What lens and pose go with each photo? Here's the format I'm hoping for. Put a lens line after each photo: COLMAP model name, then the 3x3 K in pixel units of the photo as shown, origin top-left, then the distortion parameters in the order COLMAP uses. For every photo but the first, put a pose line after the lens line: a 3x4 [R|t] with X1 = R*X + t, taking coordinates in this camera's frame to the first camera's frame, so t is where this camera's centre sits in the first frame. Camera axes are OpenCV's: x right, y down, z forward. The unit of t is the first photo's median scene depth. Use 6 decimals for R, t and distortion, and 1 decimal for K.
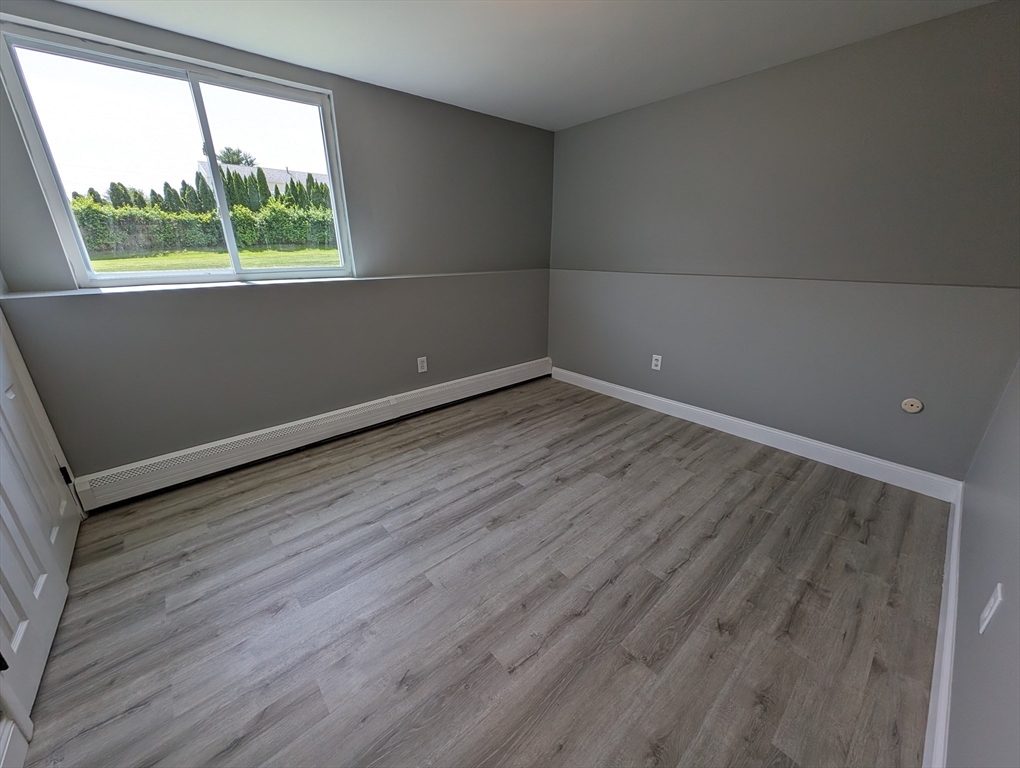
lens RADIAL K [[387.6, 0, 505.3], [0, 387.6, 386.3], [0, 0, 1]] dist [0.018070, -0.012264]
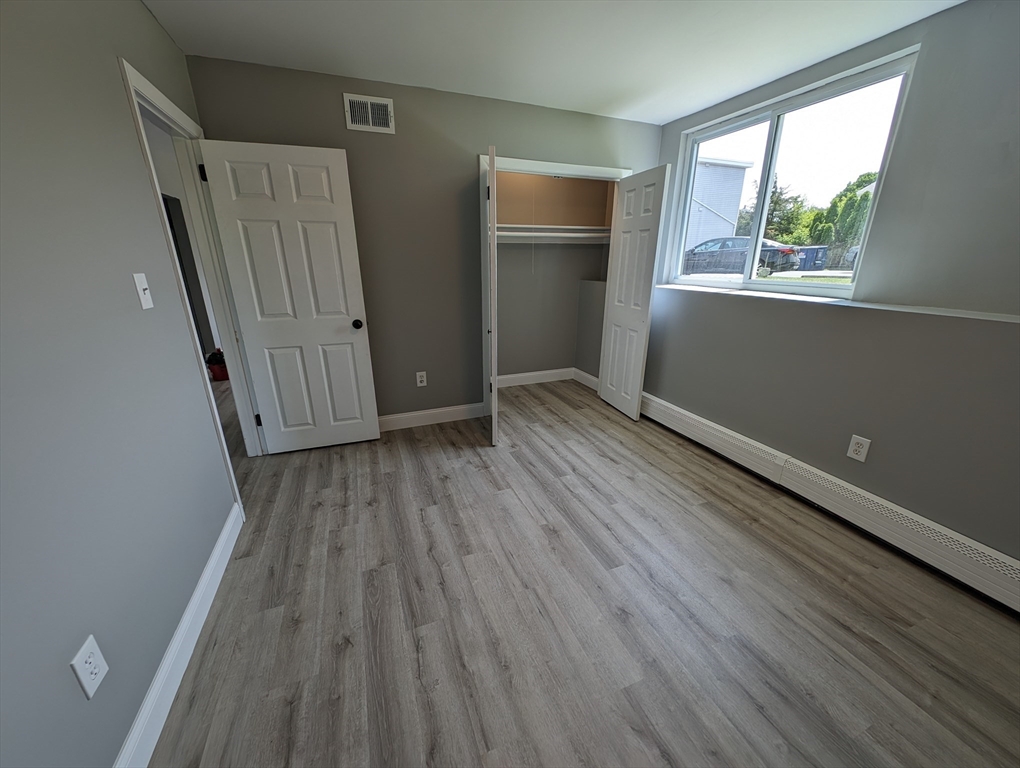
lens RADIAL K [[379.9, 0, 511.8], [0, 379.9, 388.7], [0, 0, 1]] dist [0.008115, -0.004783]
pose [[-0.326653, 0.312848, -0.891865, 0.811639], [-0.310705, 0.855638, 0.413939, -0.367060], [0.892614, 0.412321, -0.182293, 0.960337]]
